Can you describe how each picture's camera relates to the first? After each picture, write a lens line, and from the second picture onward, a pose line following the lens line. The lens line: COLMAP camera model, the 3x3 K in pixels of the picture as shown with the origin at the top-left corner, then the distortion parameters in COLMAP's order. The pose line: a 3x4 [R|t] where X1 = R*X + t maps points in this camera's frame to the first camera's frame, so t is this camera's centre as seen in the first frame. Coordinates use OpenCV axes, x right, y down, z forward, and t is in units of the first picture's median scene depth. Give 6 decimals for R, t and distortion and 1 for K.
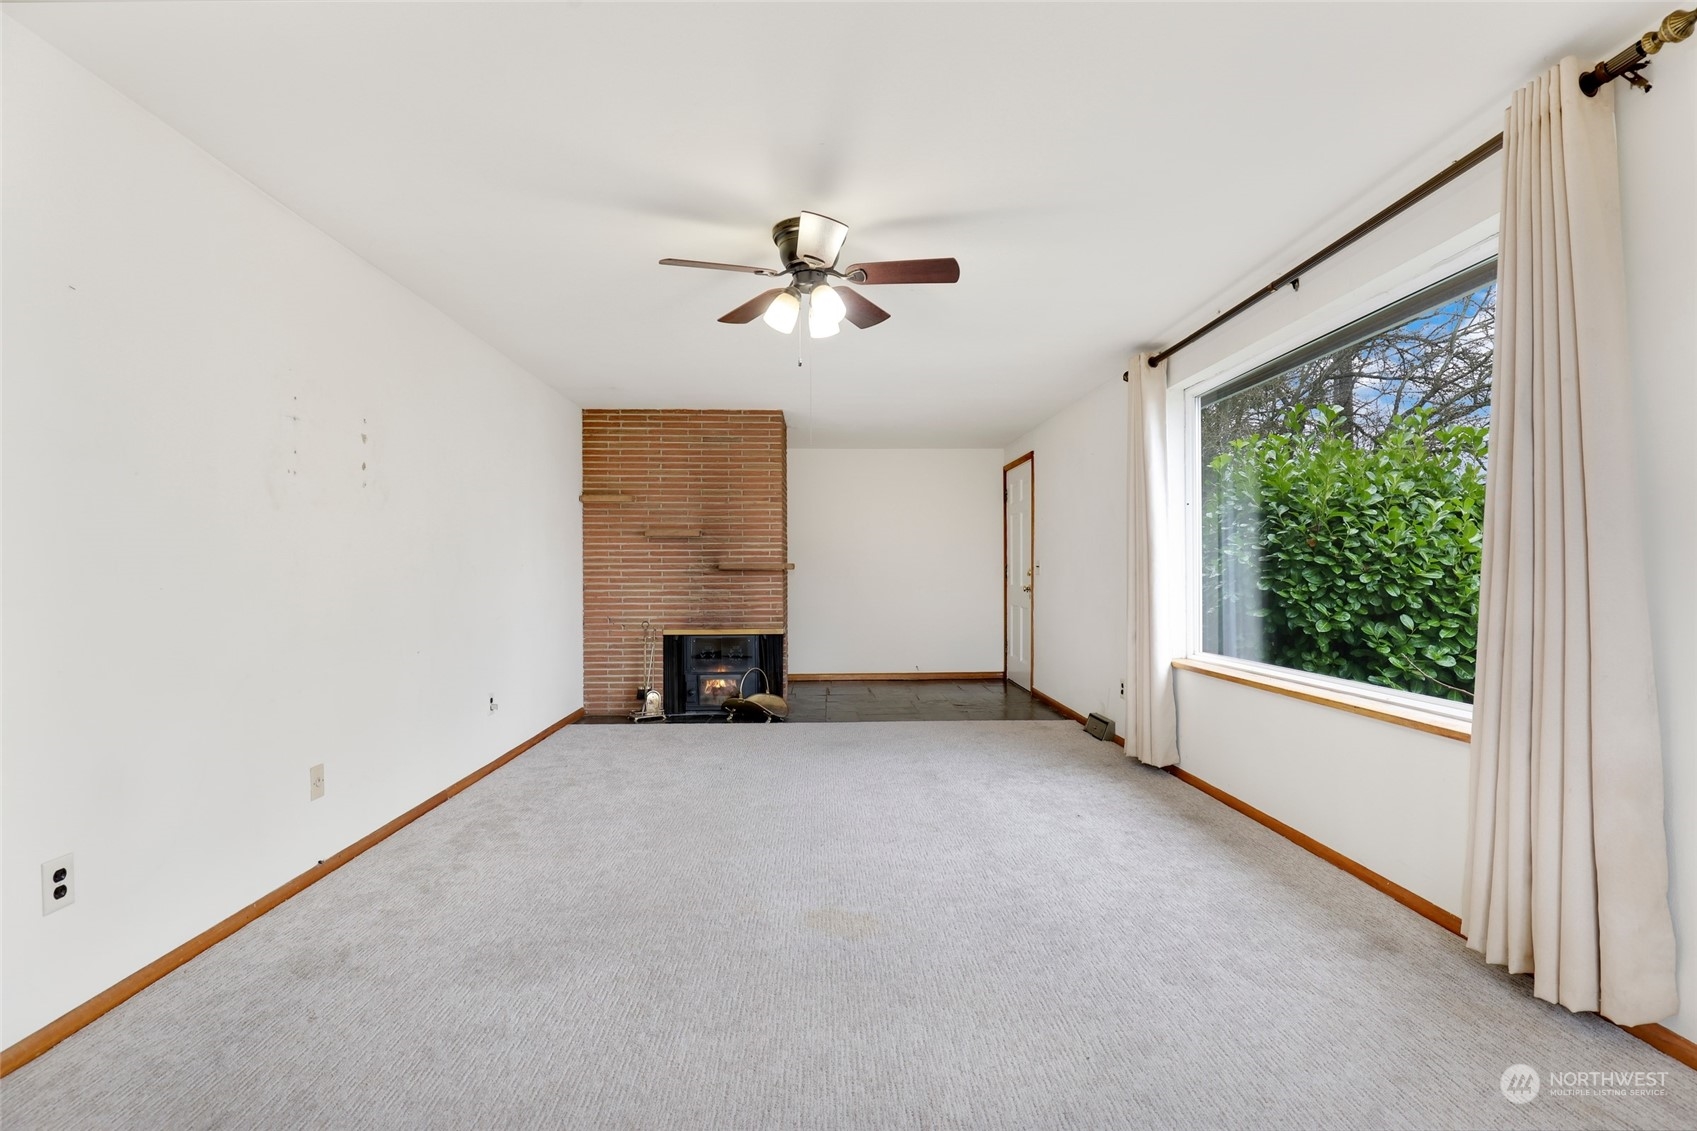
lens RADIAL K [[789.6, 0, 849.0], [0, 789.6, 573.9], [0, 0, 1]] dist [-0.023924, 0.000939]
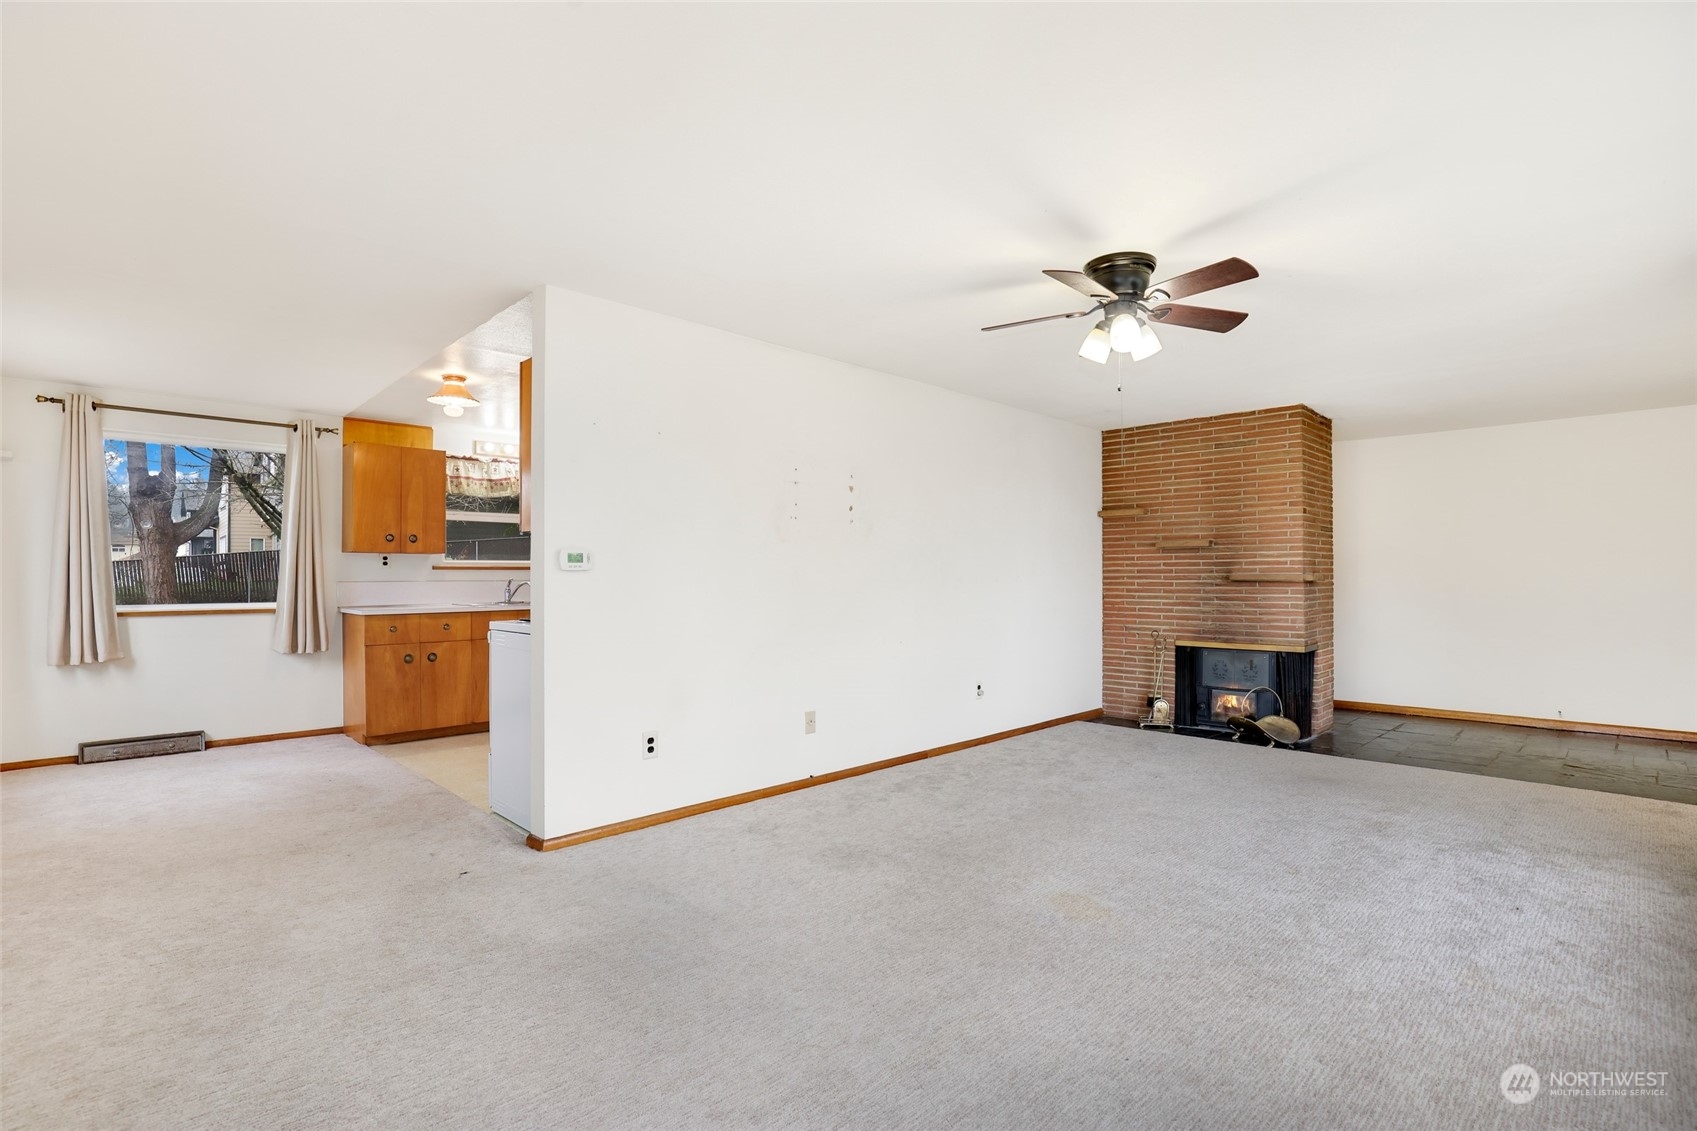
lens RADIAL K [[805.4, 0, 847.6], [0, 805.4, 574.0], [0, 0, 1]] dist [-0.023253, 0.001195]
pose [[0.674751, -0.000885, -0.738045, 0.237829], [-0.006098, 0.999958, -0.006774, -0.004016], [0.738020, 0.009072, 0.674718, 0.002009]]
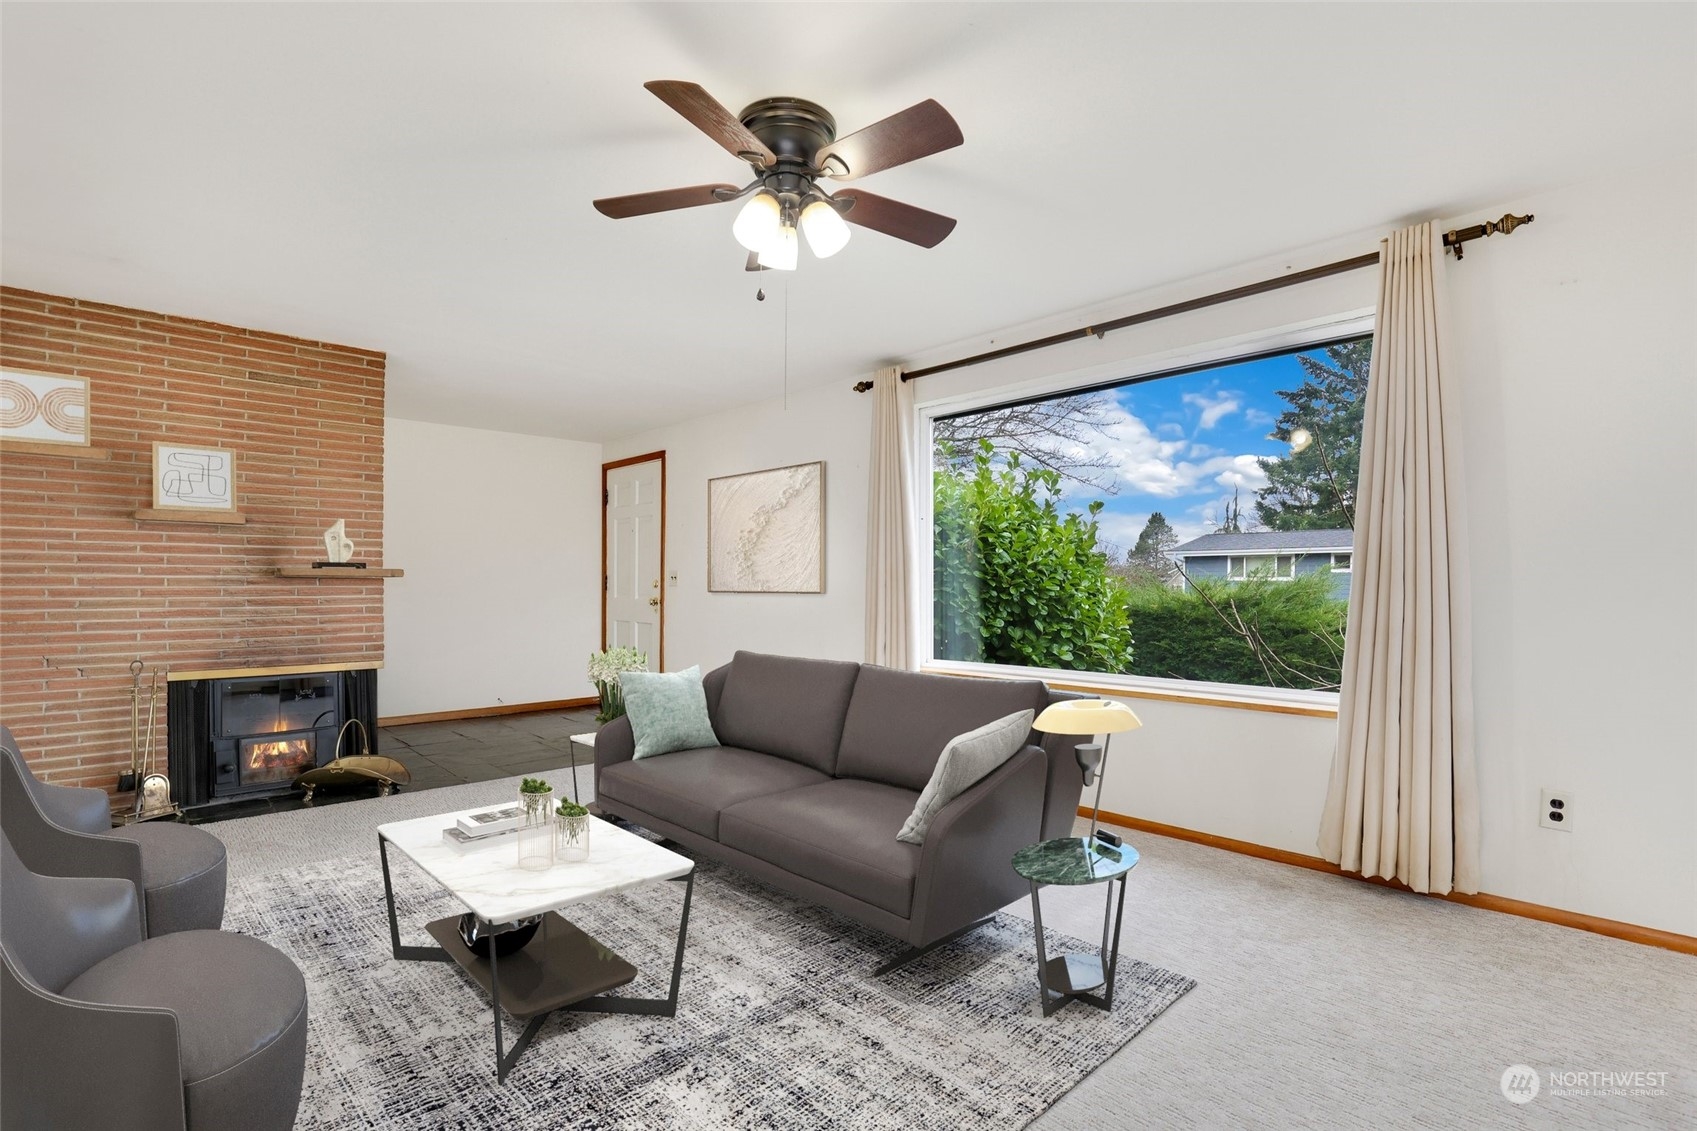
lens RADIAL K [[799.3, 0, 847.9], [0, 799.3, 588.5], [0, 0, 1]] dist [-0.024557, 0.000817]
pose [[0.747331, 0.002660, 0.664447, -0.246584], [-0.004106, 0.999991, 0.000615, 0.002335], [-0.664440, -0.003188, 0.747335, 0.189827]]
